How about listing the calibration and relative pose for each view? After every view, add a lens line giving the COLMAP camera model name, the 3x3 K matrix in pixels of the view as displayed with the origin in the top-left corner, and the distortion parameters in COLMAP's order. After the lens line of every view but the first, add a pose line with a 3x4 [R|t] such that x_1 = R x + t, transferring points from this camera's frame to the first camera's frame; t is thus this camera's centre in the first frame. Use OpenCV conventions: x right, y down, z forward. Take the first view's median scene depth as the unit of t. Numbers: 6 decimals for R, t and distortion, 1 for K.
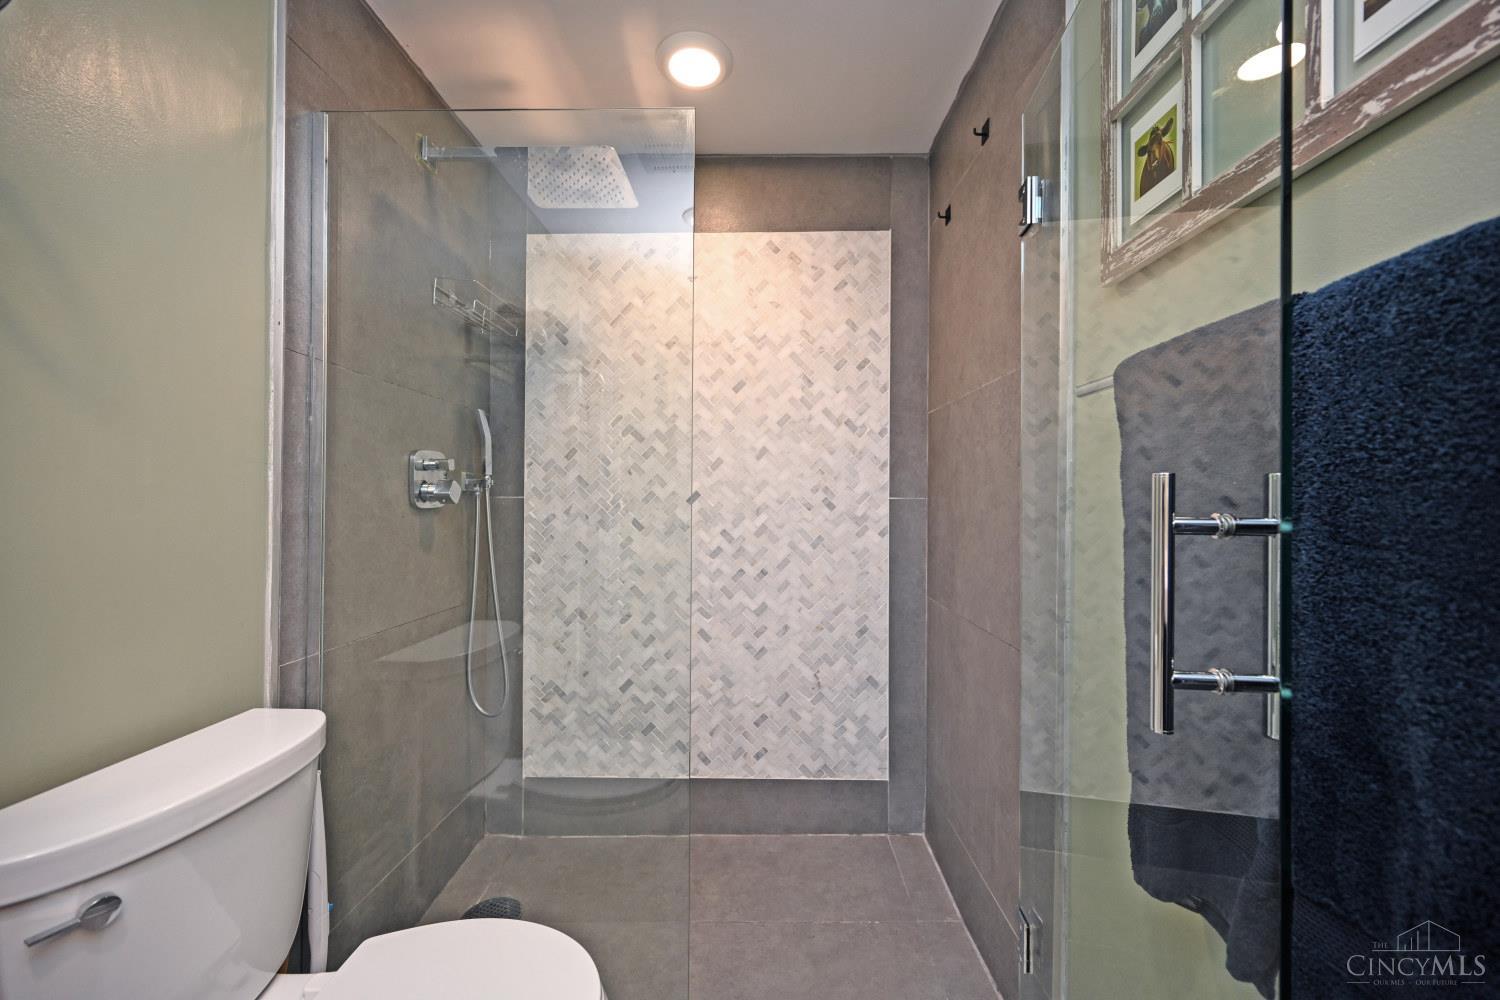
lens RADIAL K [[608.3, 0, 750.0], [0, 608.3, 500.0], [0, 0, 1]] dist [-0.001075, -0.000098]
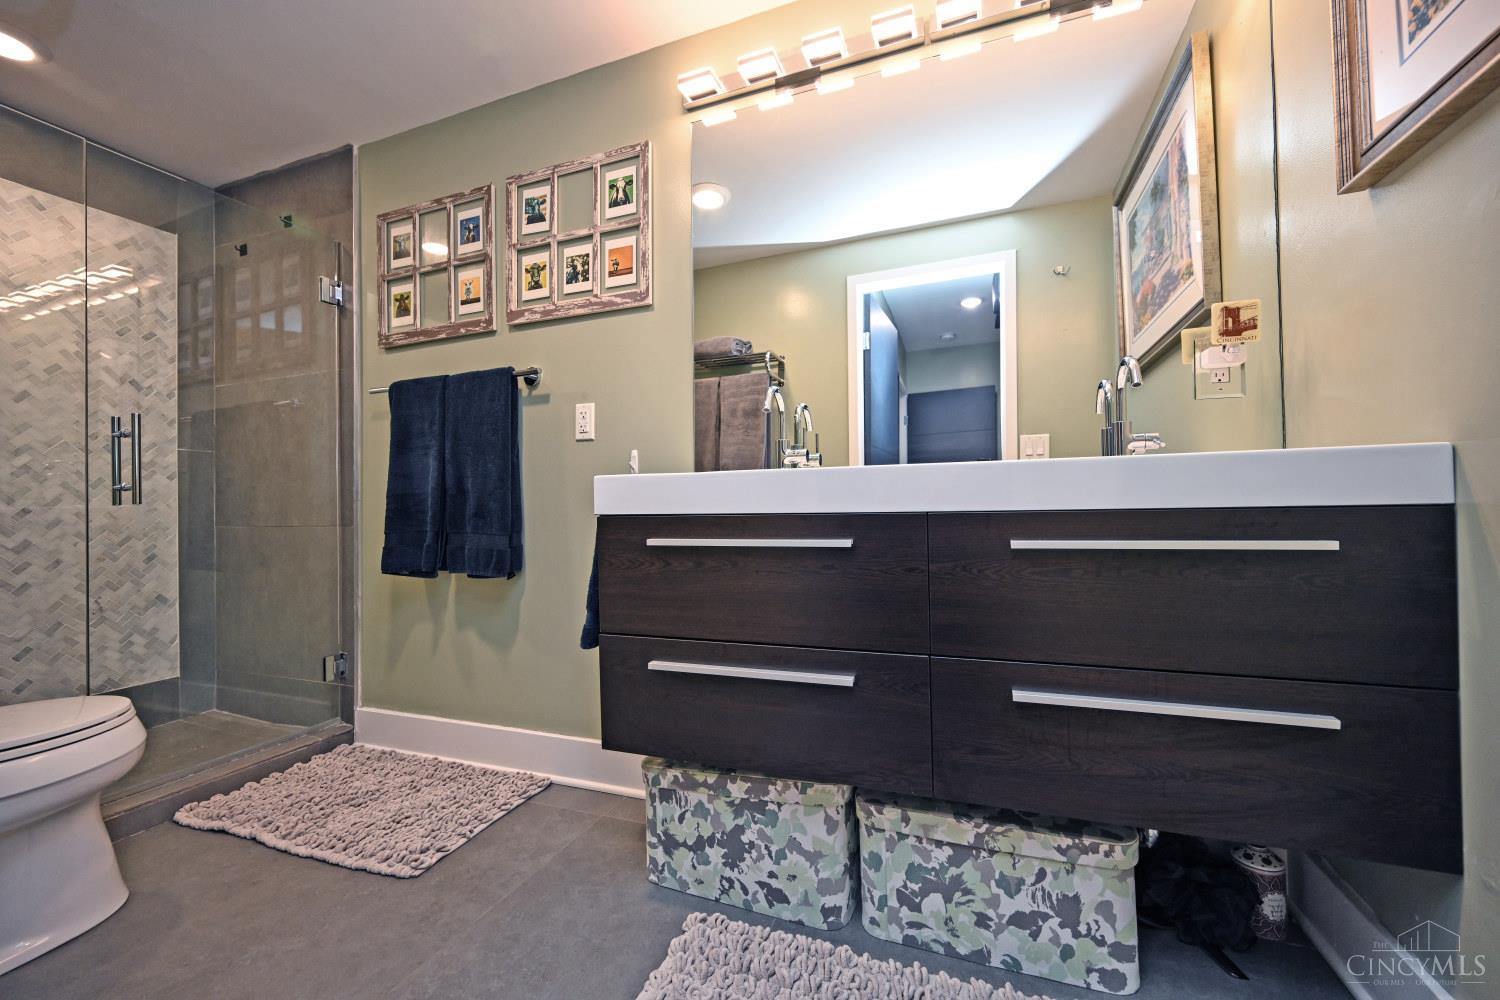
lens RADIAL K [[598.0, 0, 750.0], [0, 598.0, 500.0], [0, 0, 1]] dist [-0.002066, -0.000059]
pose [[0.370000, 0.000365, 0.929032, -0.469865], [0.016778, 0.999834, -0.007075, 0.128831], [-0.928880, 0.018205, 0.369932, -0.533687]]
